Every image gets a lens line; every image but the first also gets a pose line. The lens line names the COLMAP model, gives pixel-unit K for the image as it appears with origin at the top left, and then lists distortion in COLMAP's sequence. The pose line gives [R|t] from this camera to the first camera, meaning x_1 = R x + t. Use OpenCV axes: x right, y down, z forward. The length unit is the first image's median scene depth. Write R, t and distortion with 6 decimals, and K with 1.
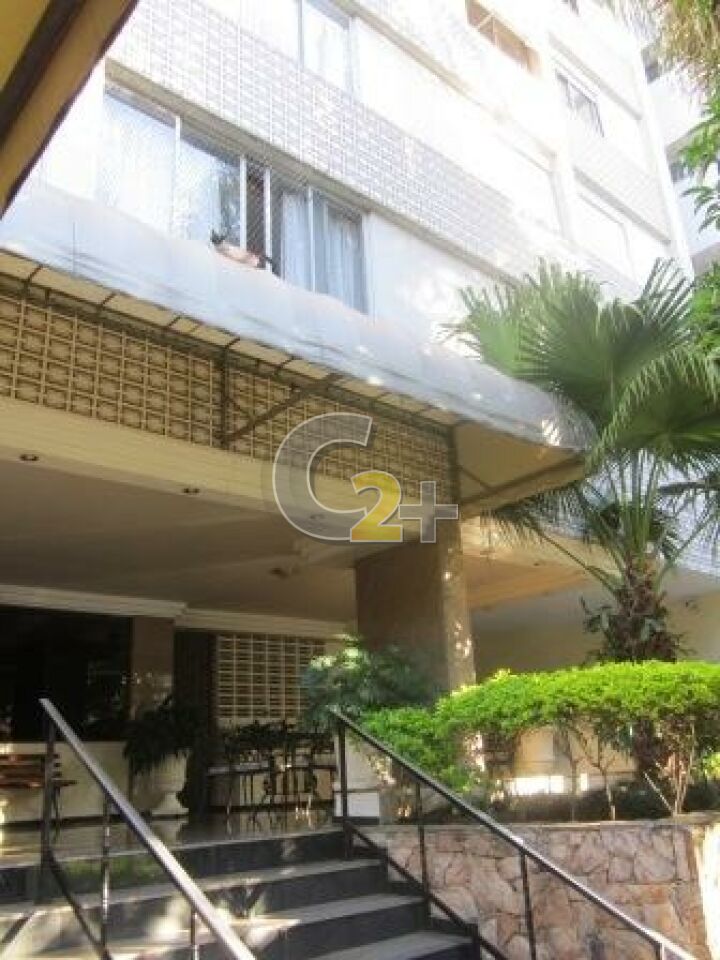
lens RADIAL K [[828.3, 0, 360.0], [0, 828.3, 480.0], [0, 0, 1]] dist [-0.007946, 0.001829]
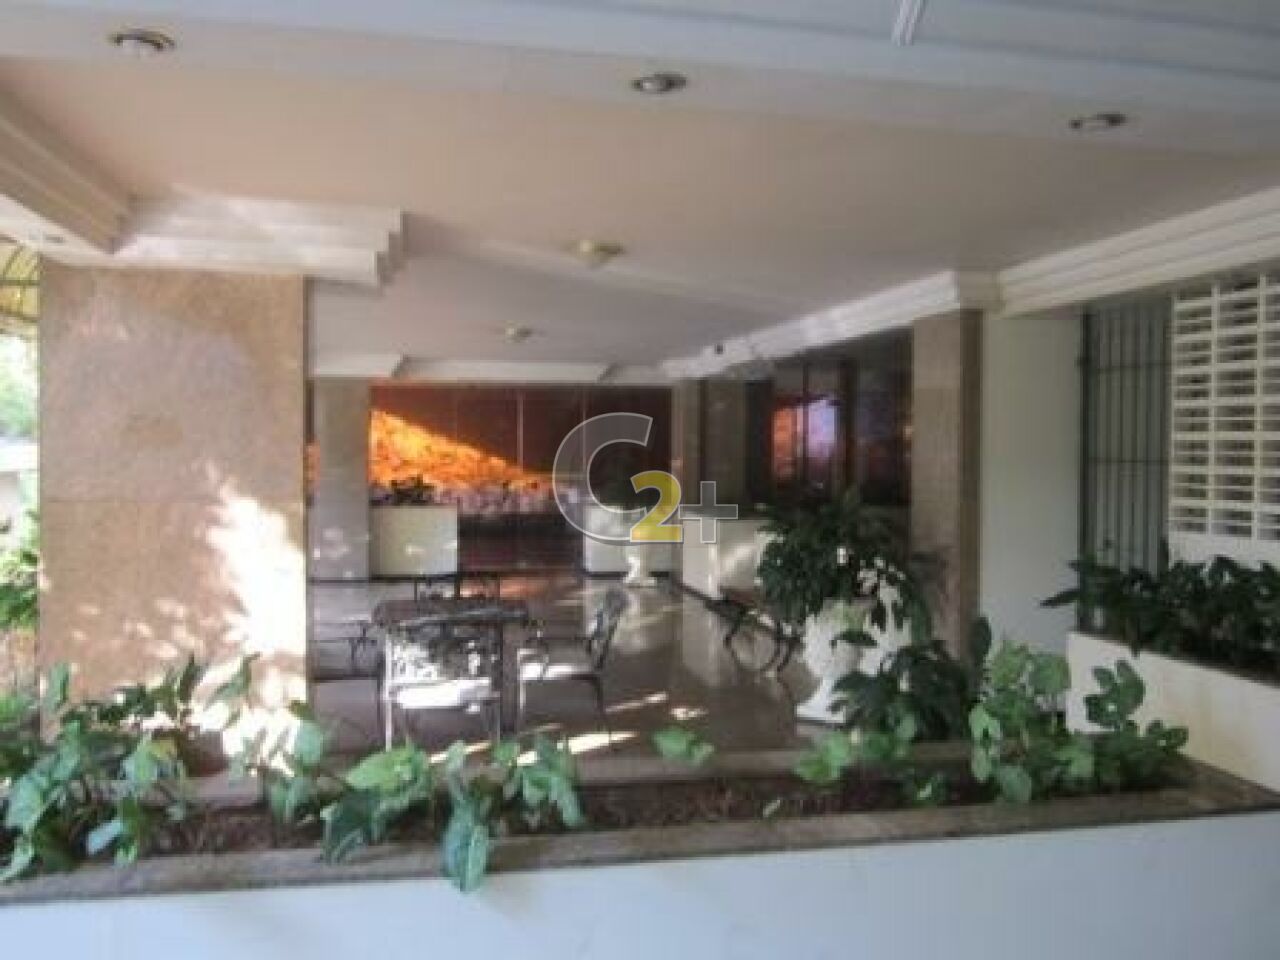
lens RADIAL K [[1104.4, 0, 640.0], [0, 1104.4, 480.0], [0, 0, 1]] dist [-0.007946, 0.001829]
pose [[-0.478133, 0.066740, -0.875748, 0.503994], [0.313515, 0.944388, -0.099200, 0.357081], [0.820425, -0.321991, -0.472467, 1.541248]]
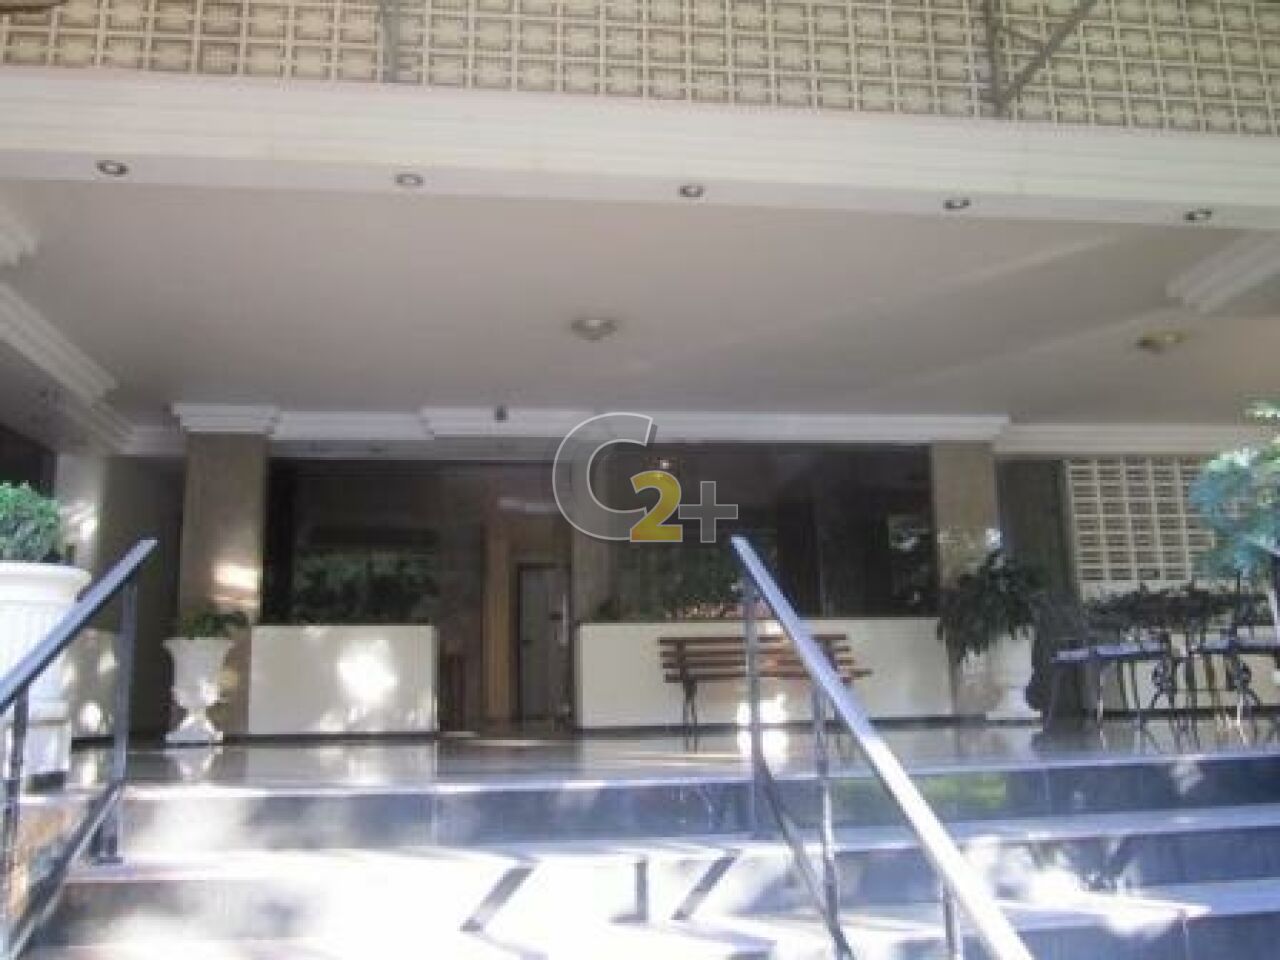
lens RADIAL K [[1104.4, 0, 640.0], [0, 1104.4, 480.0], [0, 0, 1]] dist [-0.007946, 0.001829]
pose [[0.844522, -0.080066, -0.529501, 0.007701], [0.168817, 0.978149, 0.121347, 0.058375], [0.508215, -0.191869, 0.839585, 0.139281]]
